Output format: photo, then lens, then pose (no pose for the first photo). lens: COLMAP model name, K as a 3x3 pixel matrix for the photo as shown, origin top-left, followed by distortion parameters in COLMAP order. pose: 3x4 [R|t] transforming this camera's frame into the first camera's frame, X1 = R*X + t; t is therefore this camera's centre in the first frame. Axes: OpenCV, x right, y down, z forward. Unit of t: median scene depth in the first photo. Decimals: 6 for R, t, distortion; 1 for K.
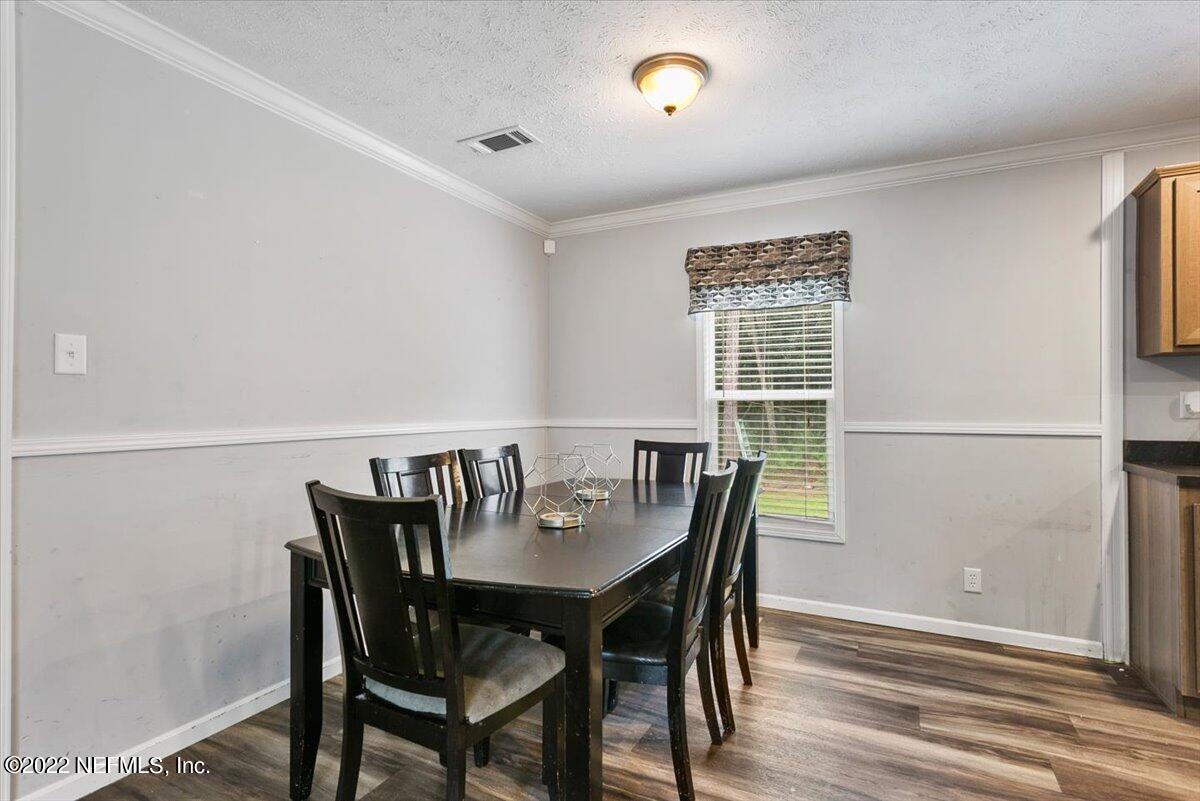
lens RADIAL K [[595.3, 0, 600.9], [0, 595.3, 403.7], [0, 0, 1]] dist [-0.014767, -0.000518]
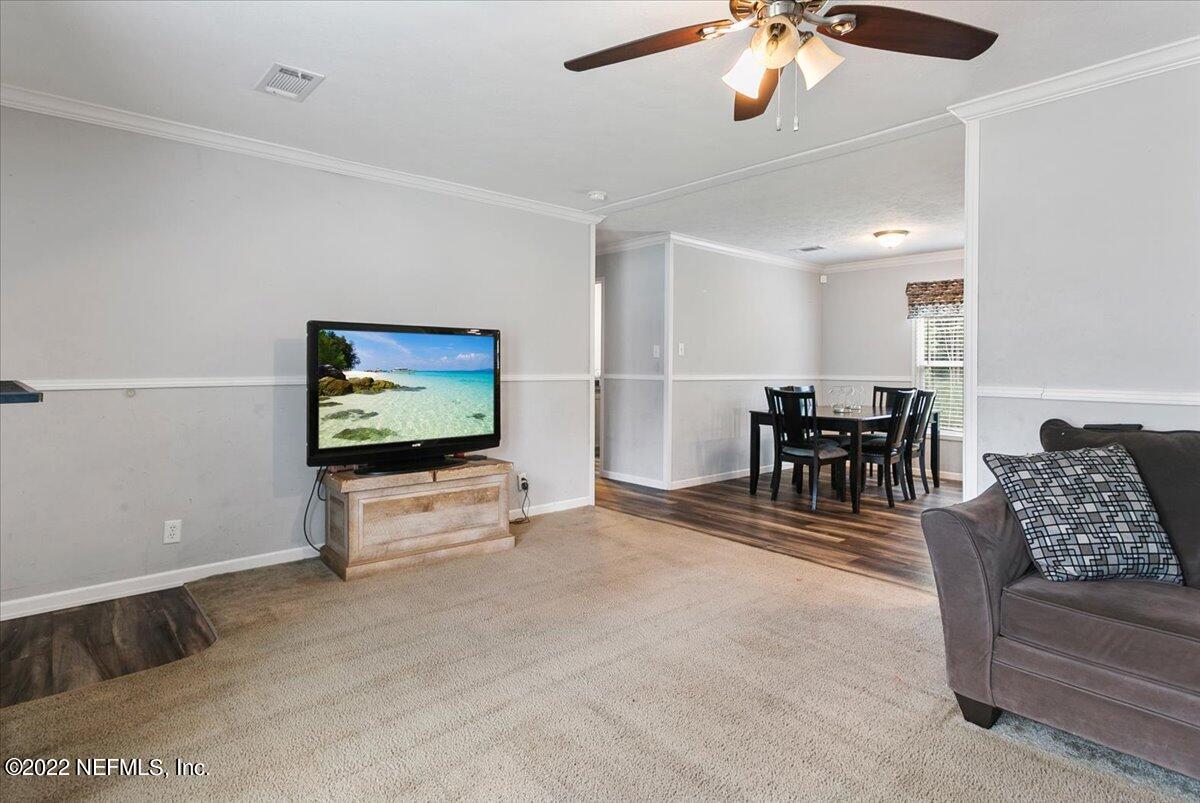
lens RADIAL K [[595.3, 0, 604.8], [0, 595.3, 371.6], [0, 0, 1]] dist [-0.014767, -0.000518]
pose [[0.930380, 0.011626, -0.366411, -0.052215], [-0.010265, 0.999931, 0.005663, 0.011063], [0.366452, -0.001508, 0.930436, -1.137170]]
